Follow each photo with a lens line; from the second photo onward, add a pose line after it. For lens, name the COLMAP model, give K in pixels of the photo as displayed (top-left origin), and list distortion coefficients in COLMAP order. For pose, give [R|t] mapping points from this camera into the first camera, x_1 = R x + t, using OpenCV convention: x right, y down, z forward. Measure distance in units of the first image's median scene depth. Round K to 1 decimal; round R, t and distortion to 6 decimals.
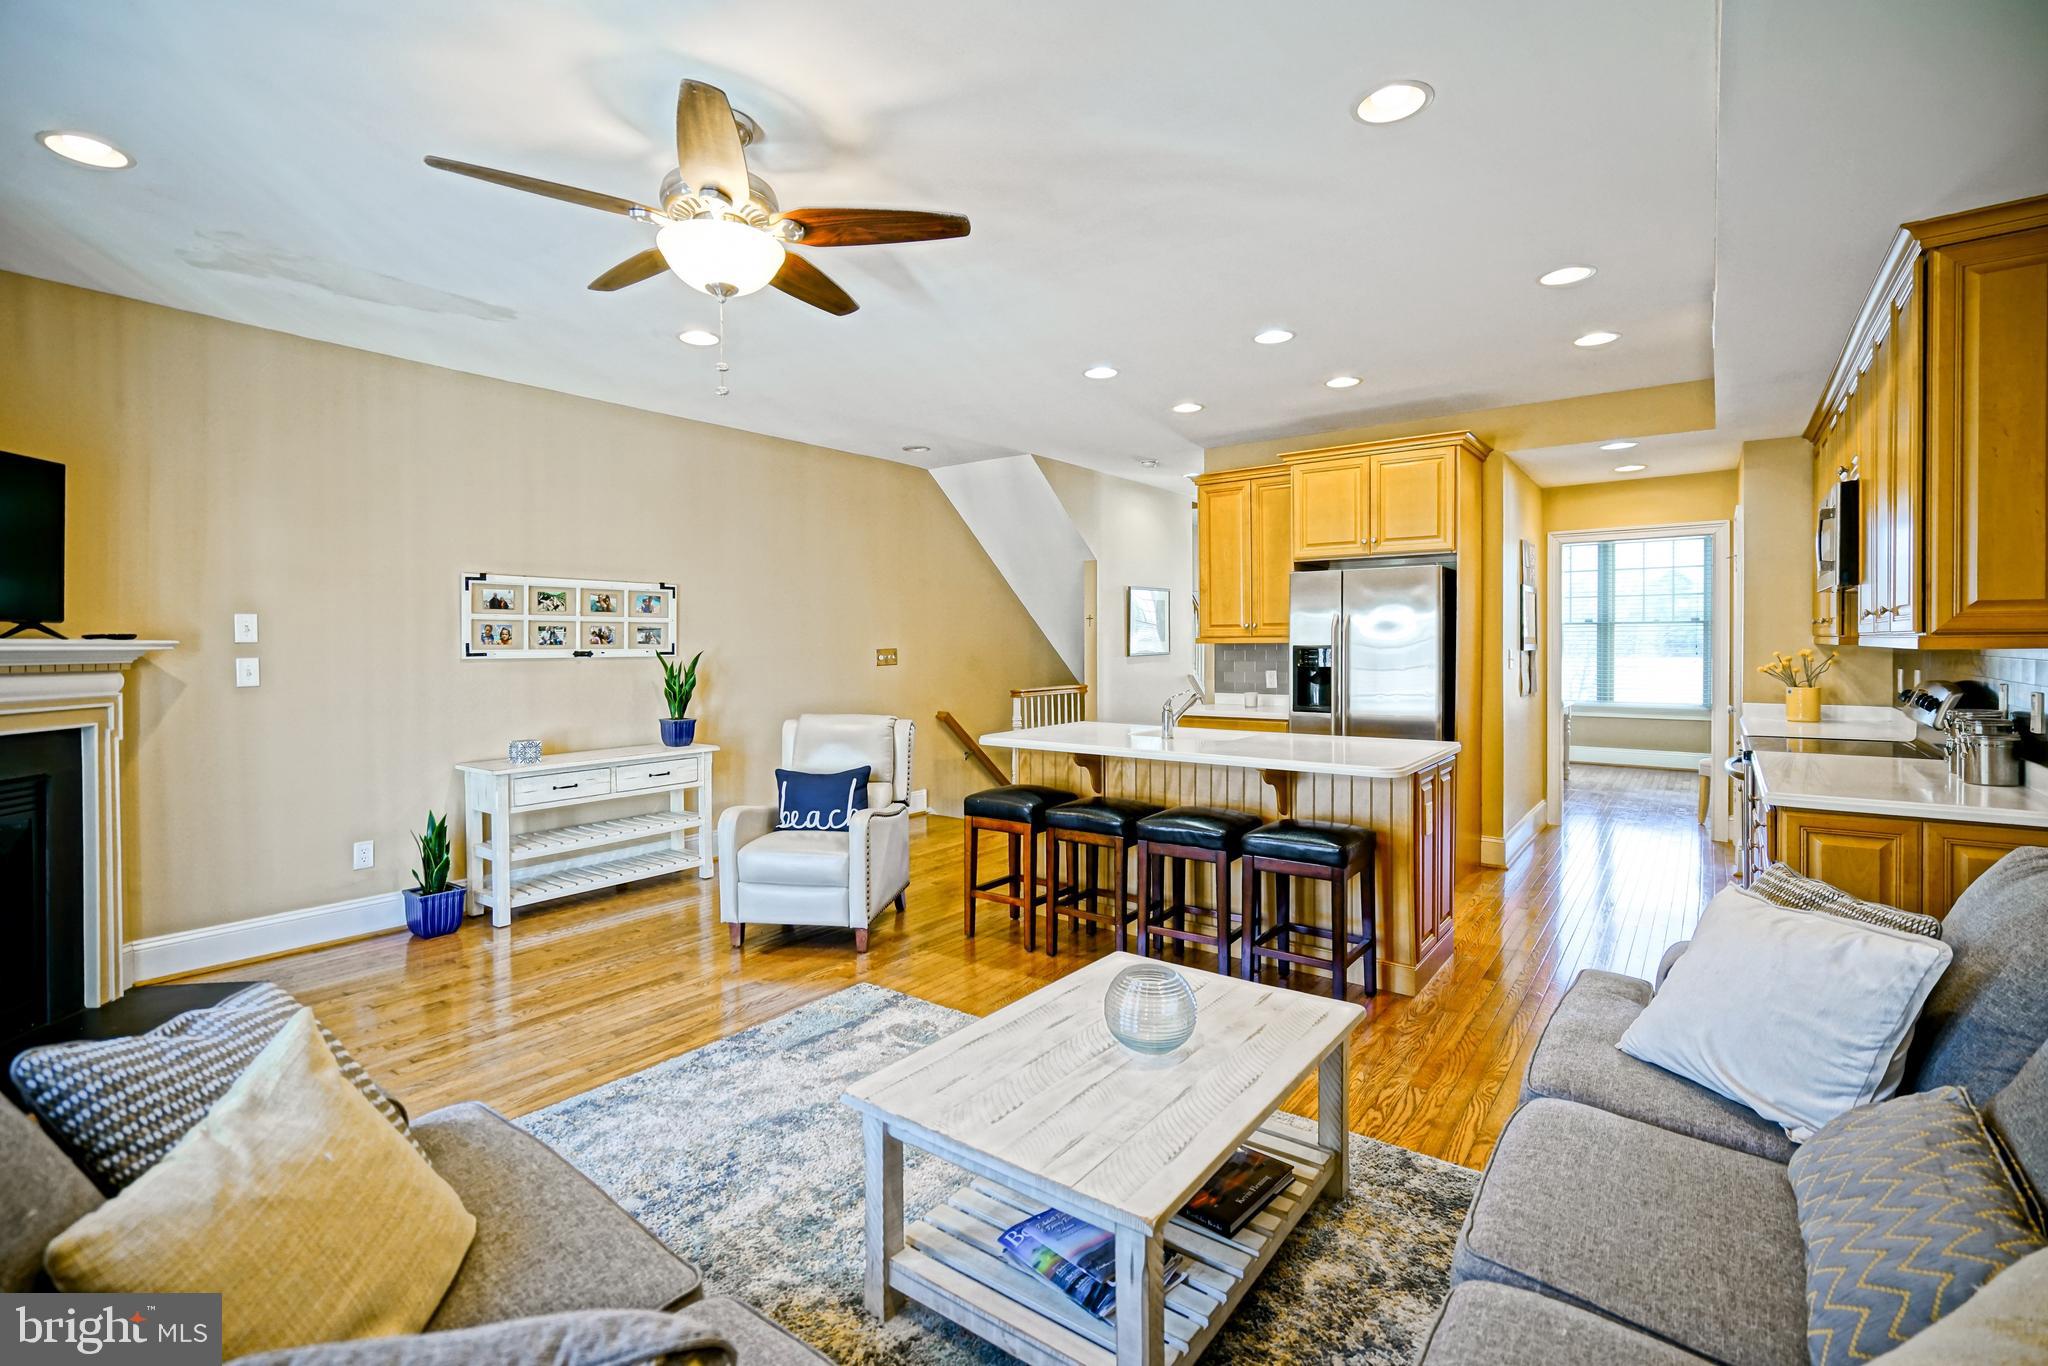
lens RADIAL K [[933.7, 0, 1028.3], [0, 933.7, 653.2], [0, 0, 1]] dist [-0.002204, -0.000183]
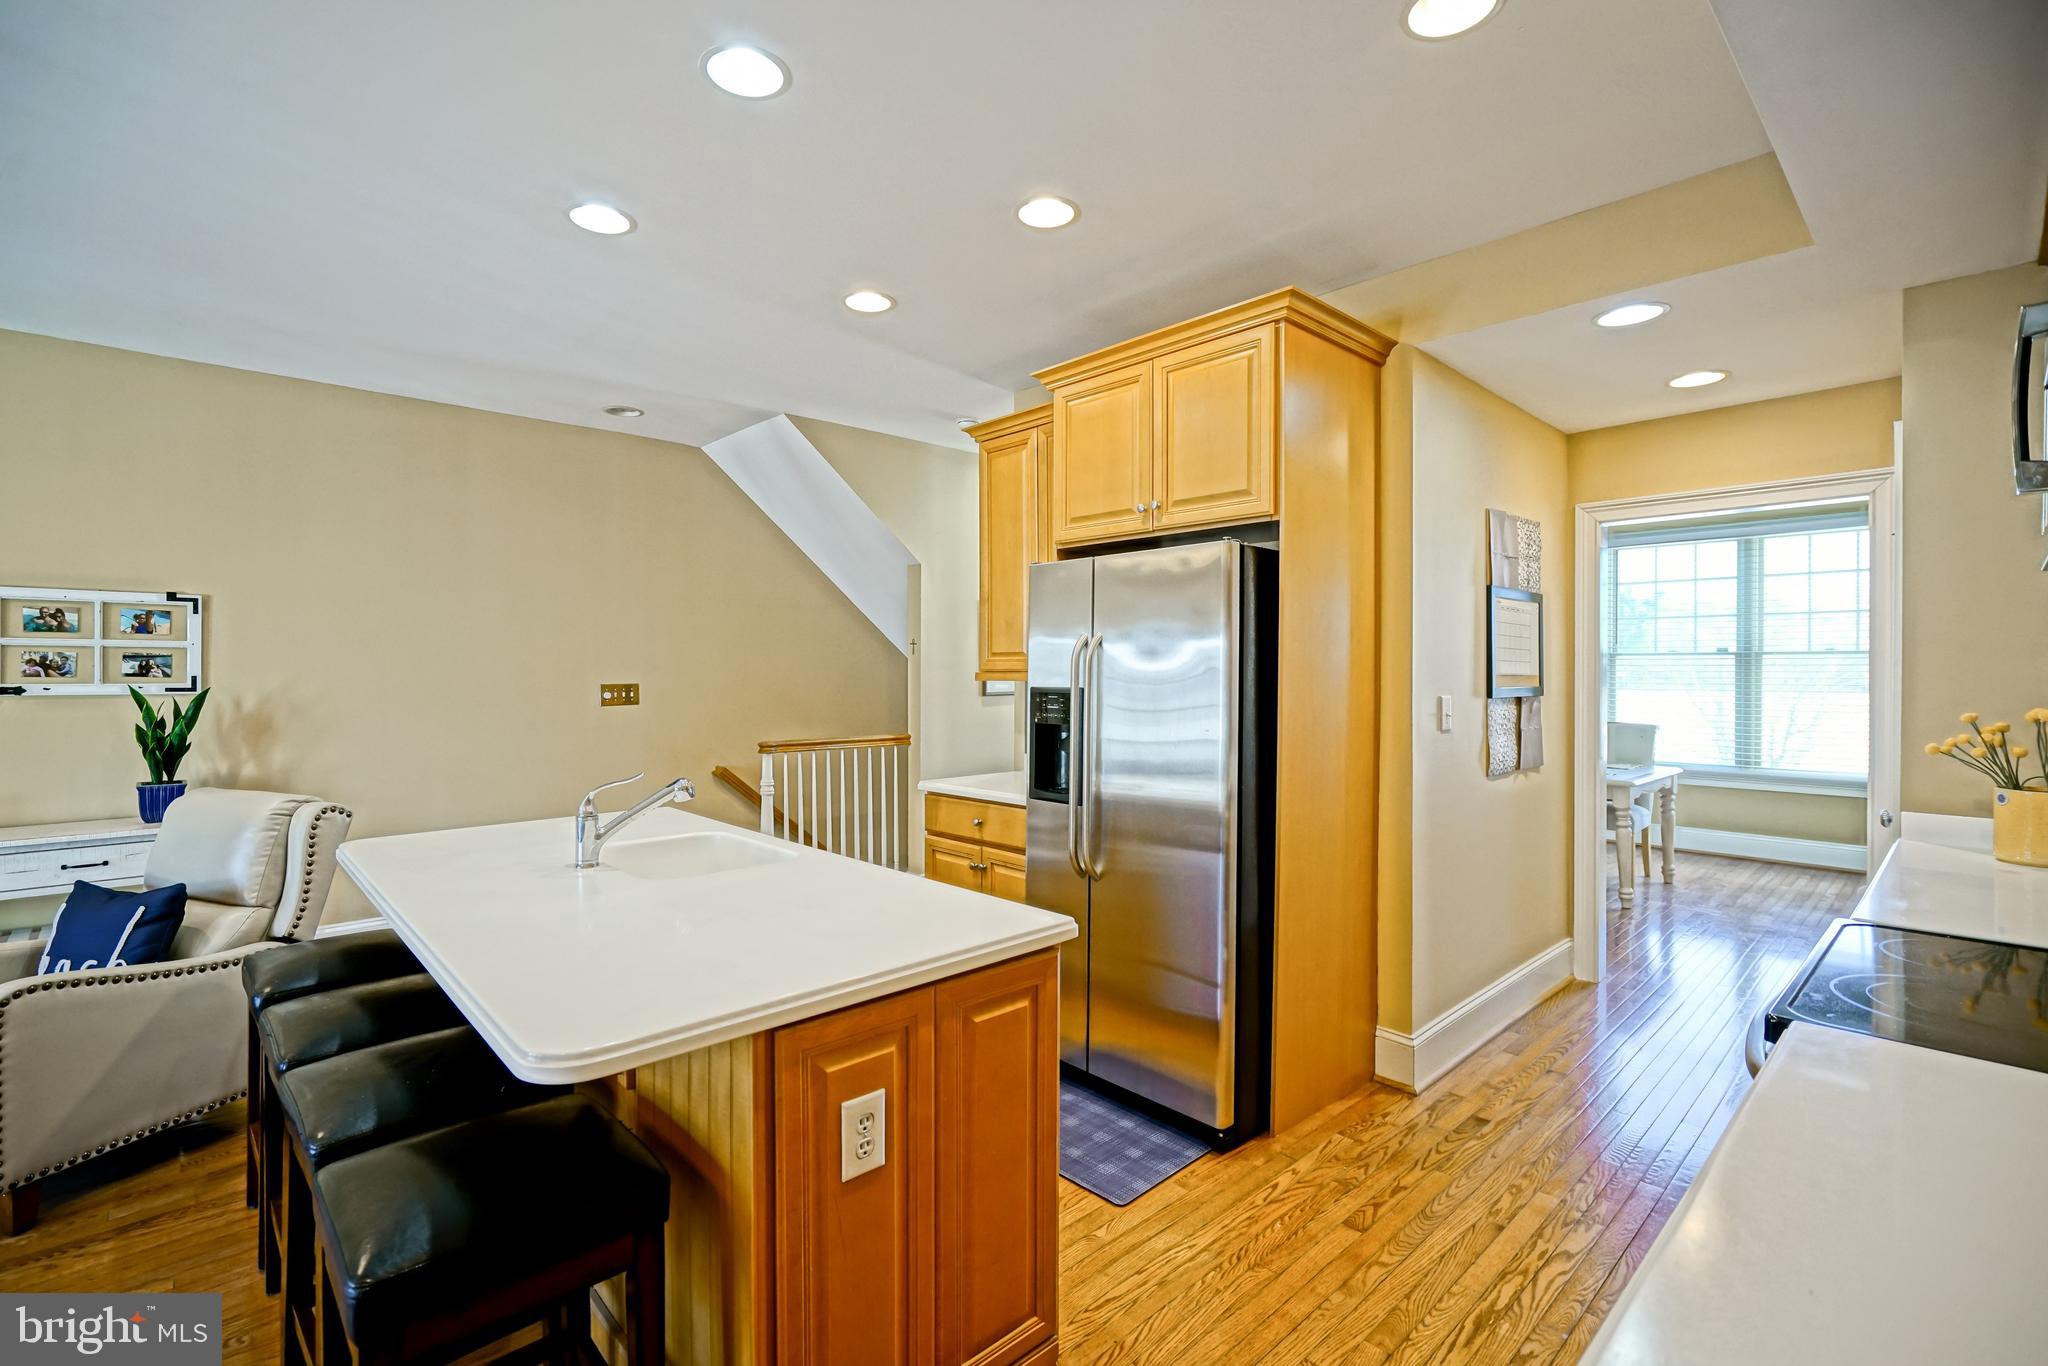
lens RADIAL K [[912.0, 0, 1026.7], [0, 912.0, 674.8], [0, 0, 1]] dist [-0.003803, -0.000047]
pose [[0.983737, 0.007239, -0.179472, 0.425551], [-0.008552, 0.999942, -0.006545, -0.013808], [0.179414, 0.007974, 0.983741, 0.473115]]
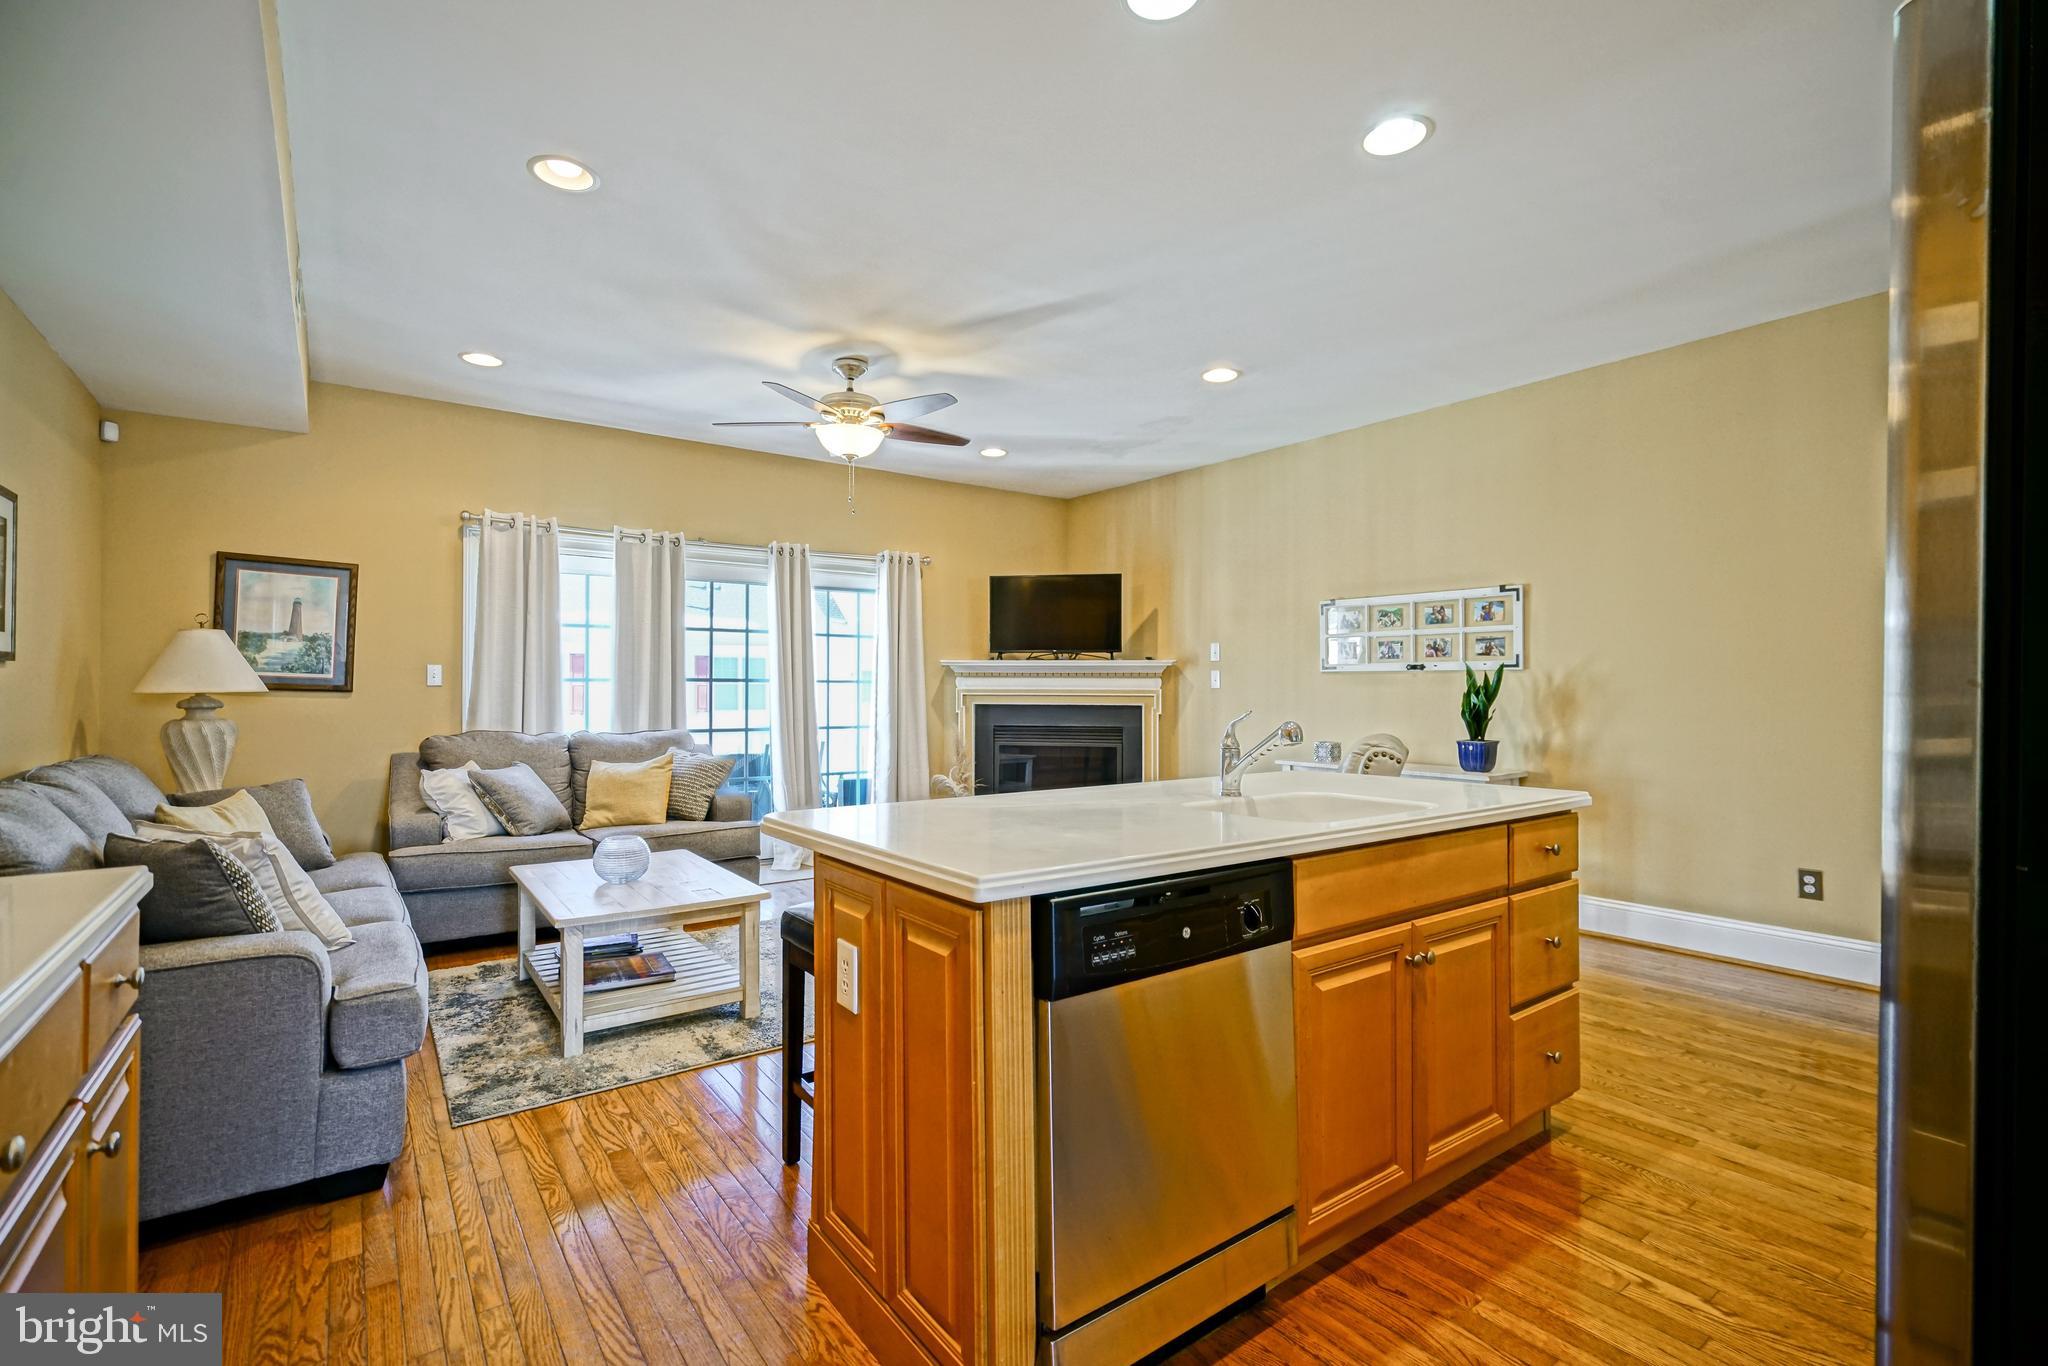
lens RADIAL K [[929.7, 0, 999.4], [0, 929.7, 679.3], [0, 0, 1]] dist [-0.001485, -0.000066]
pose [[-0.317324, -0.002864, -0.948313, 0.639515], [-0.009499, 0.999955, 0.000158, 0.018808], [0.948270, 0.009058, -0.317337, 0.918413]]
